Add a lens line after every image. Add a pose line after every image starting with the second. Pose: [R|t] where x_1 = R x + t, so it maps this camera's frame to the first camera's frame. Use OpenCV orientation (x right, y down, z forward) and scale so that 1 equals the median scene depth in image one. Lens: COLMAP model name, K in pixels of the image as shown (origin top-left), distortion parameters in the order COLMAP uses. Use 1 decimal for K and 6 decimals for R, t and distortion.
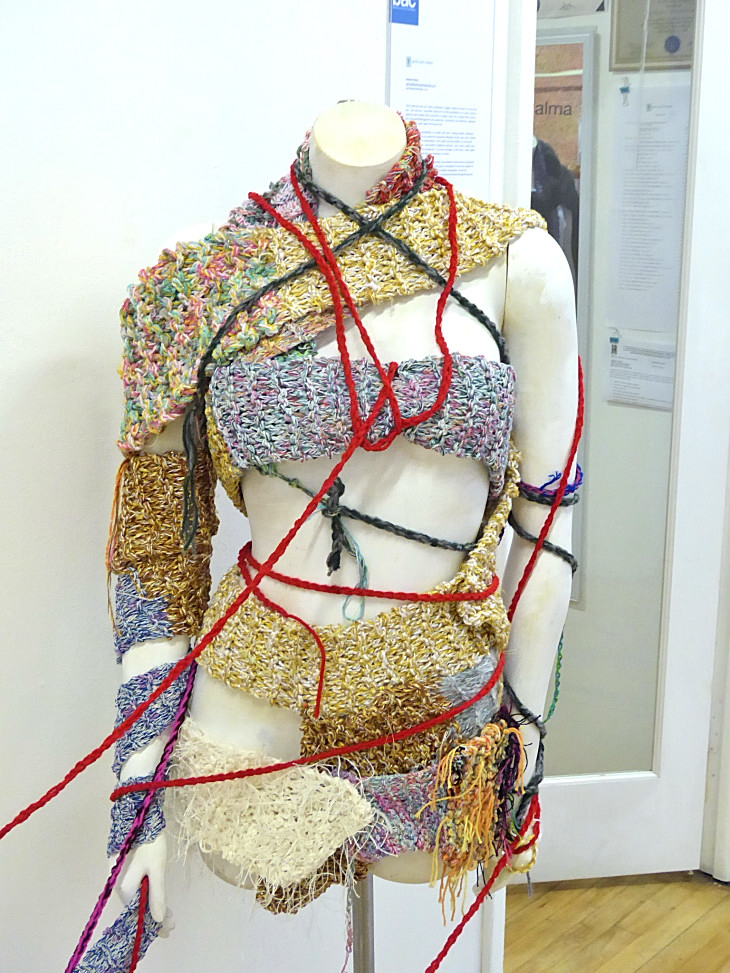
lens RADIAL K [[1415.0, 0, 364.0], [0, 1415.0, 484.8], [0, 0, 1]] dist [0.014724, 0.000000]
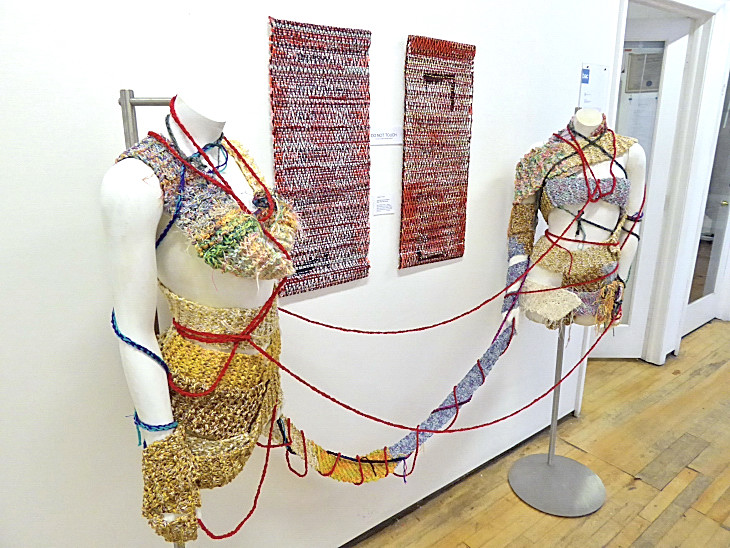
lens RADIAL K [[543.3, 0, 366.3], [0, 543.3, 276.8], [0, 0, 1]] dist [-0.008115, -0.001049]
pose [[0.983897, 0.041067, -0.173955, -0.306935], [-0.031899, 0.997967, 0.055181, 0.105928], [0.175867, -0.048744, 0.983206, -0.500170]]
